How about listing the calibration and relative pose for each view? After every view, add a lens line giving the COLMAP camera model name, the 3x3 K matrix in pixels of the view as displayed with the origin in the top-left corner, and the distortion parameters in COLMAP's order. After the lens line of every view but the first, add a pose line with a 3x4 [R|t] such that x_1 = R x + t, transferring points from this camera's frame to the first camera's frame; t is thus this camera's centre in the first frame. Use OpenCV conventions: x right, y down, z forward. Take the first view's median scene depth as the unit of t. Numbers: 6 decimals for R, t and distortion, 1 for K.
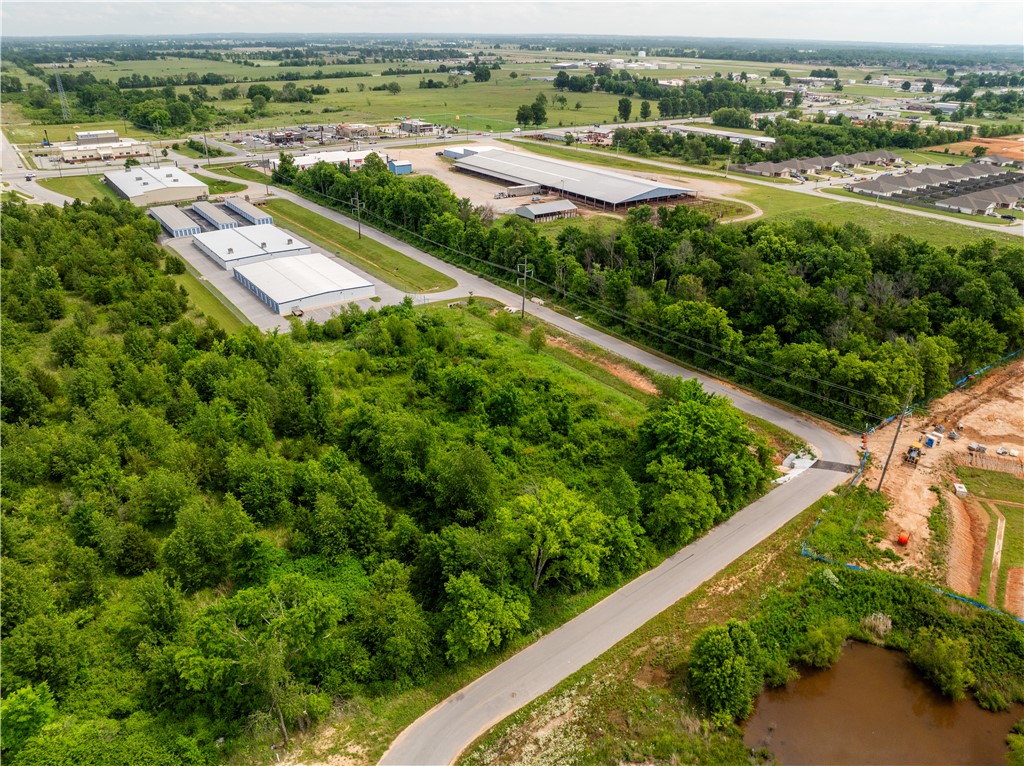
lens RADIAL K [[722.9, 0, 507.8], [0, 722.9, 381.9], [0, 0, 1]] dist [-0.046384, 0.007958]
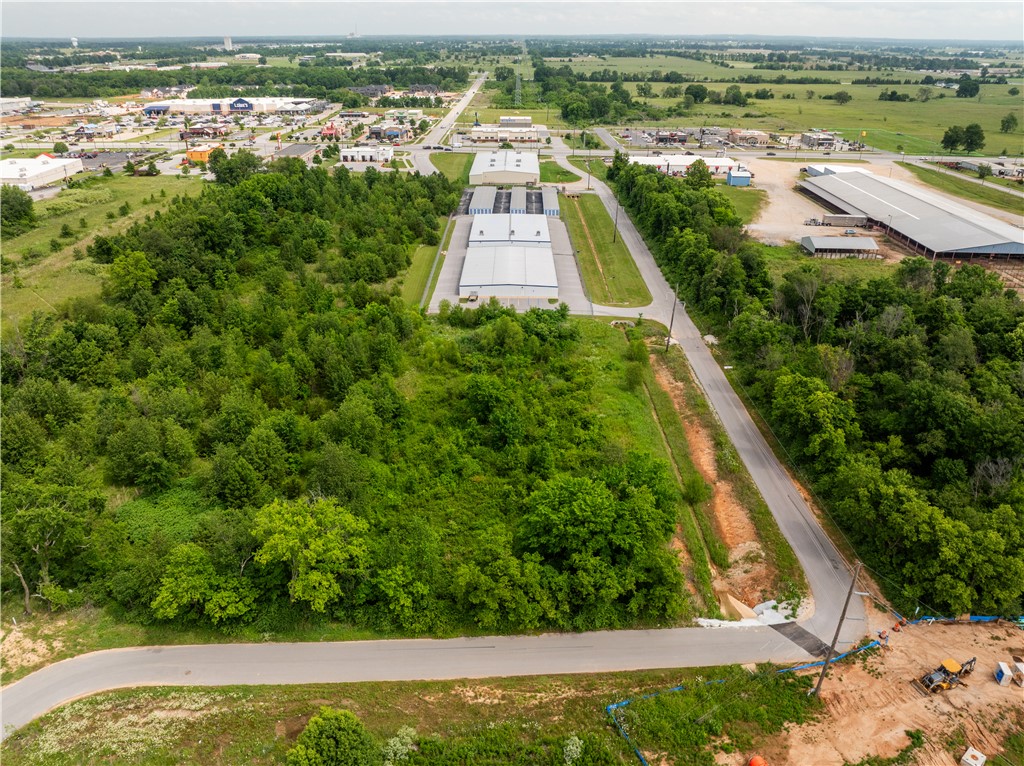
lens RADIAL K [[722.9, 0, 507.8], [0, 722.9, 381.9], [0, 0, 1]] dist [-0.046384, 0.007958]
pose [[0.808886, 0.256499, -0.529066, 0.356833], [-0.257910, 0.963425, 0.072765, -0.070506], [0.528380, 0.077593, 0.845455, 0.150635]]
